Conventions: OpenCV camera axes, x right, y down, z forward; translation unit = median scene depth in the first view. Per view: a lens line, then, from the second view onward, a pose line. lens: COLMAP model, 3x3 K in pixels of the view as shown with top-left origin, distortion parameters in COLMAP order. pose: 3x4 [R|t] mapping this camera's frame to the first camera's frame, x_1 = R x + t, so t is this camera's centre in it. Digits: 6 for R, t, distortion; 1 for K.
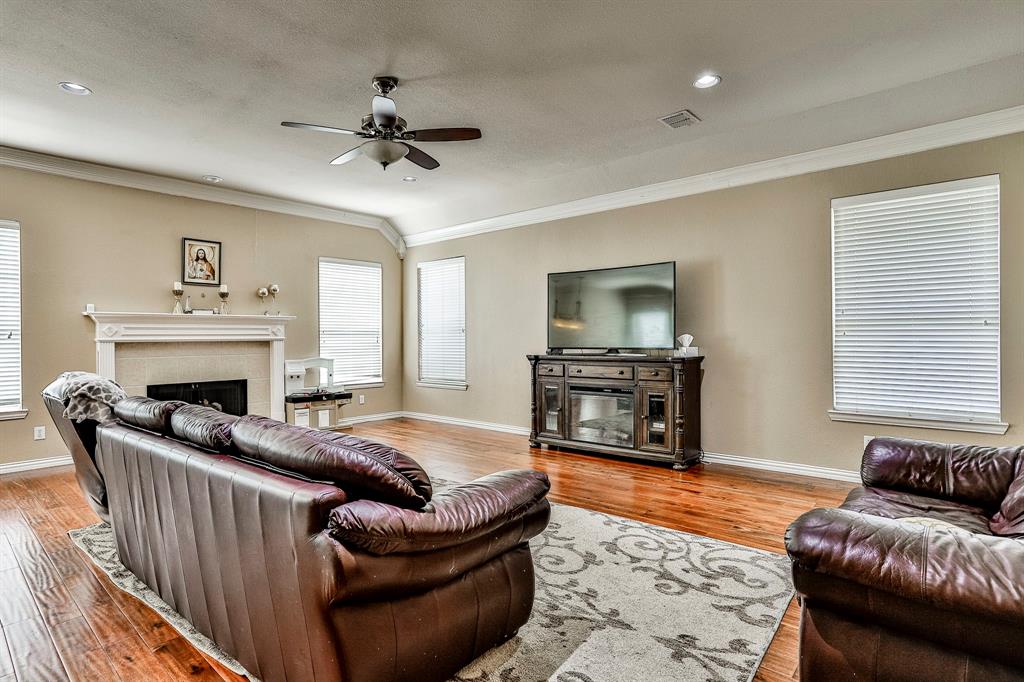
lens RADIAL K [[527.4, 0, 510.5], [0, 527.4, 340.1], [0, 0, 1]] dist [-0.040886, 0.013124]
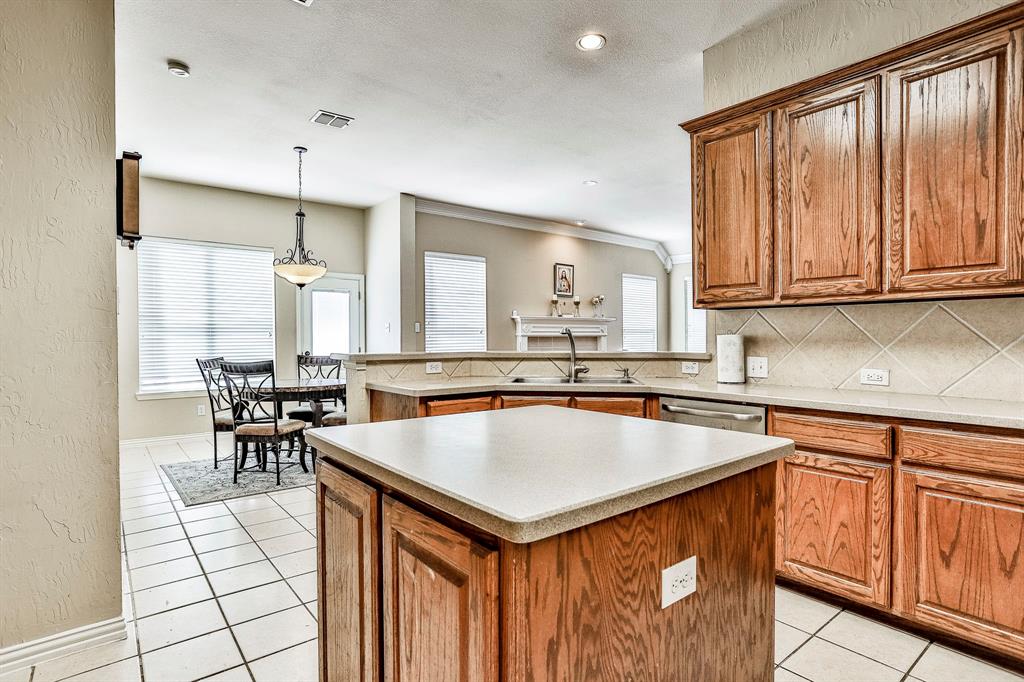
lens RADIAL K [[527.4, 0, 509.9], [0, 527.4, 342.8], [0, 0, 1]] dist [-0.040886, 0.013124]
pose [[0.984593, 0.005037, -0.174787, -0.522729], [-0.004198, 0.999978, 0.005168, 0.014229], [0.174809, -0.004354, 0.984593, -0.465917]]
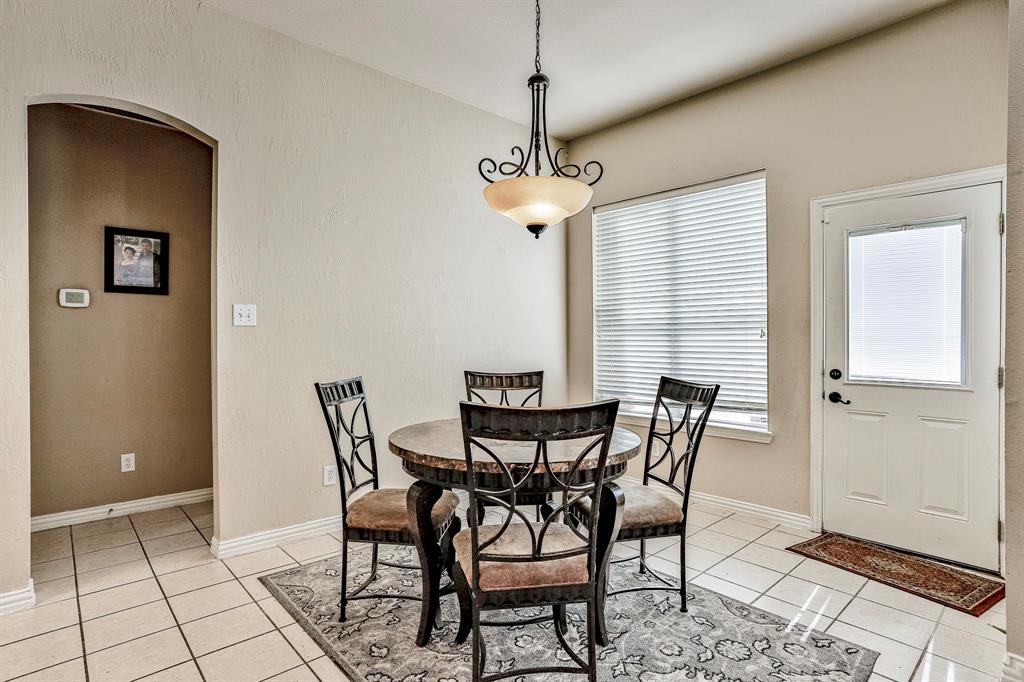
lens RADIAL K [[527.4, 0, 503.3], [0, 527.4, 341.8], [0, 0, 1]] dist [-0.040886, 0.013124]
pose [[-0.117812, 0.005469, -0.993021, -0.603430], [-0.000861, 0.999984, 0.005610, 0.011515], [0.993036, 0.001516, -0.117805, 0.370493]]
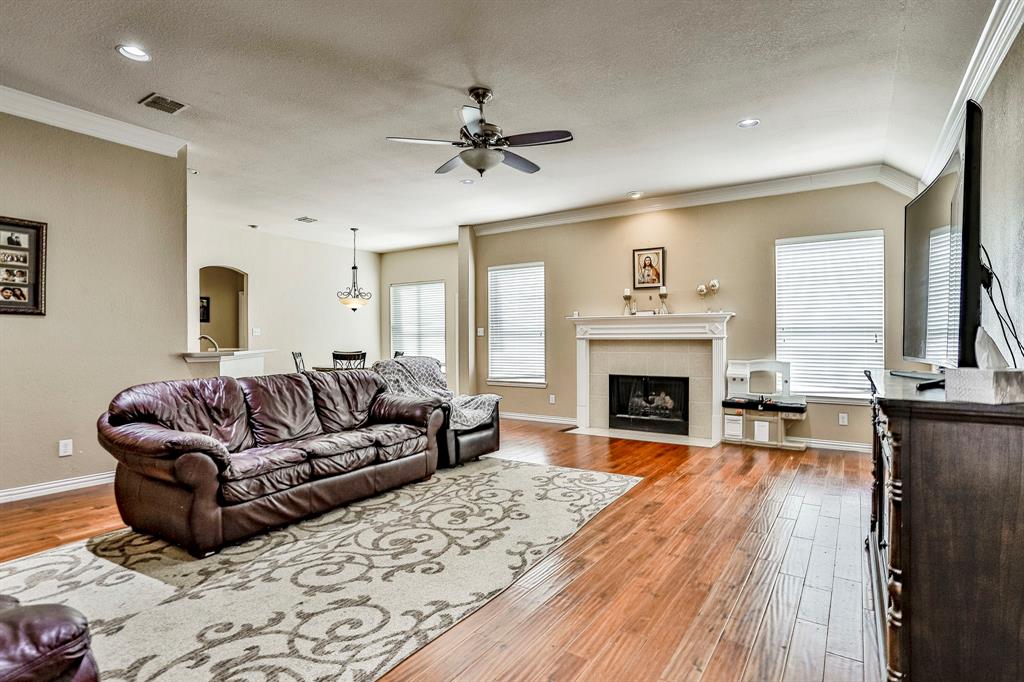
lens RADIAL K [[527.4, 0, 508.9], [0, 527.4, 340.4], [0, 0, 1]] dist [-0.040886, 0.013124]
pose [[0.120414, 0.008314, -0.992689, 0.528894], [-0.005279, 0.999956, 0.007734, -0.002362], [0.992710, 0.004309, 0.120452, 0.607152]]
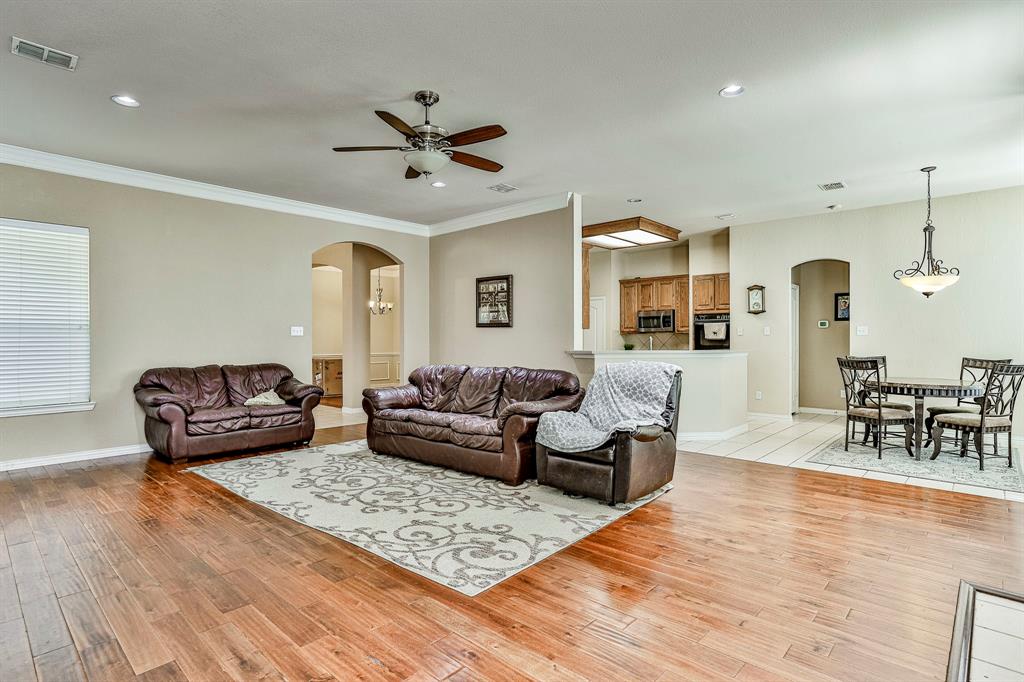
lens RADIAL K [[527.4, 0, 509.8], [0, 527.4, 343.2], [0, 0, 1]] dist [-0.040886, 0.013124]
pose [[-0.999132, 0.007708, 0.040940, -0.289457], [0.008075, 0.999928, 0.008825, 0.000147], [-0.040869, 0.009148, -0.999123, 1.336719]]
